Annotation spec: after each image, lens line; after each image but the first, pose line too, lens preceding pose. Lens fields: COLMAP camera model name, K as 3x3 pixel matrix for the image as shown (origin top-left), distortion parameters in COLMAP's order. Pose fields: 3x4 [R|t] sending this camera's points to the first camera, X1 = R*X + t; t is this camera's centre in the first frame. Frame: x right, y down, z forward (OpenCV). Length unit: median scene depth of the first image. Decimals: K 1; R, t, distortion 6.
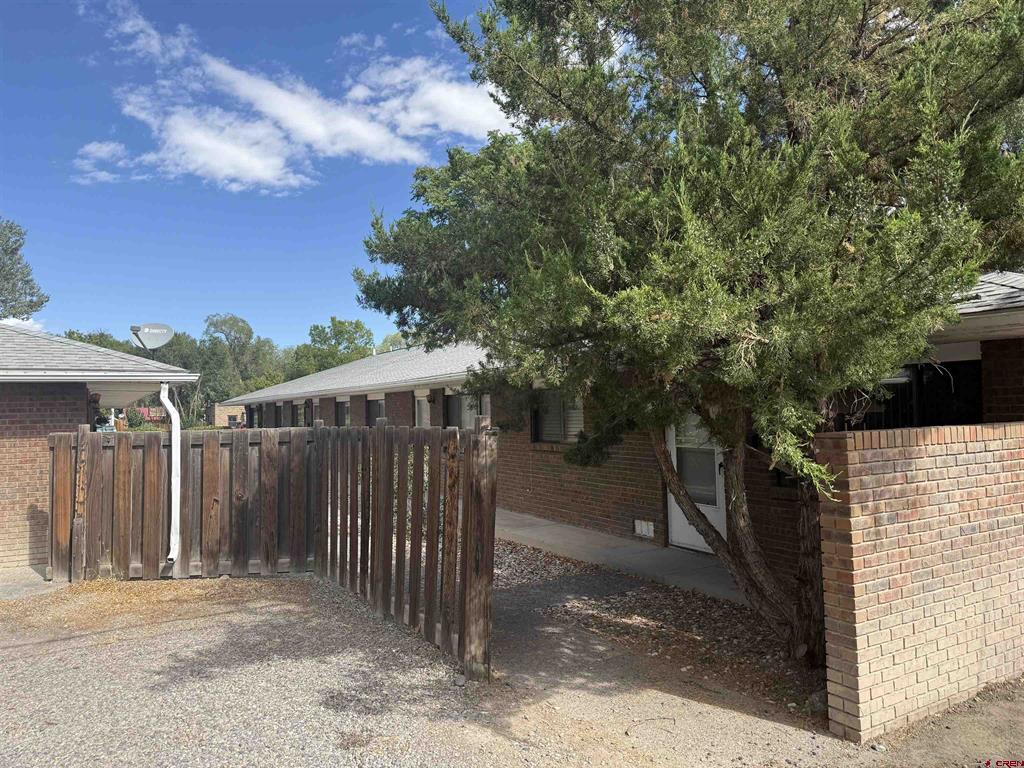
lens RADIAL K [[738.9, 0, 515.3], [0, 738.9, 381.8], [0, 0, 1]] dist [0.043421, -0.034473]
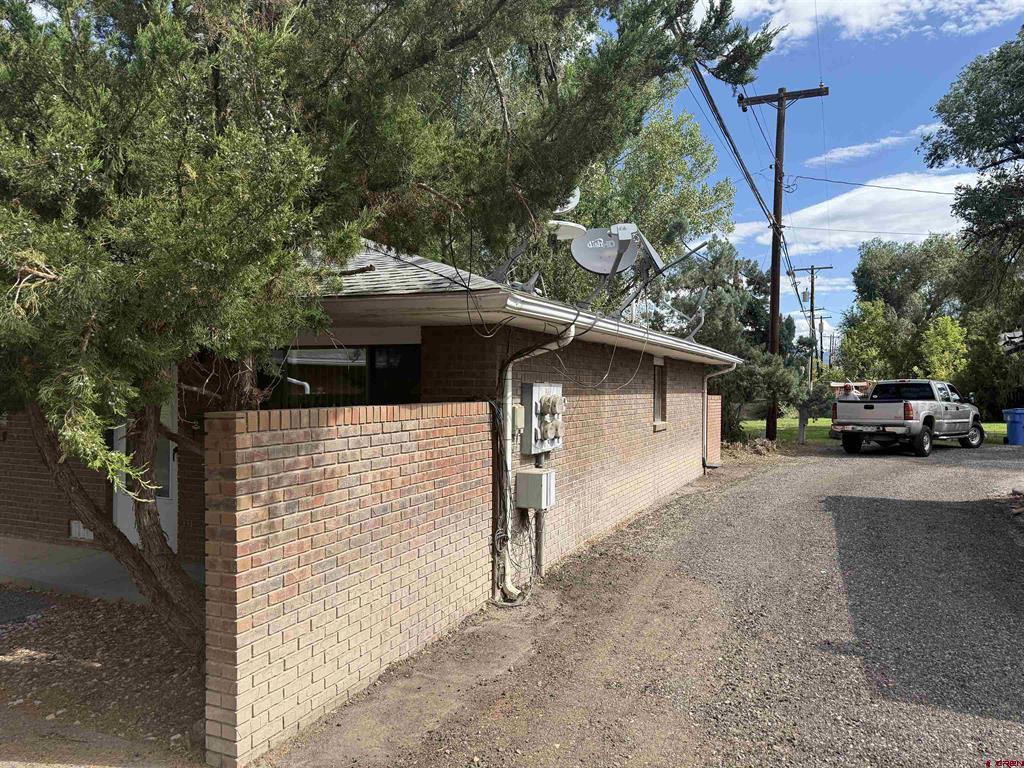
lens RADIAL K [[723.6, 0, 509.4], [0, 723.6, 379.5], [0, 0, 1]] dist [0.051345, -0.048350]
pose [[0.822742, 0.027528, 0.567748, 0.212897], [-0.038314, 0.999241, 0.007072, 0.012269], [-0.567123, -0.027571, 0.823172, 0.128896]]
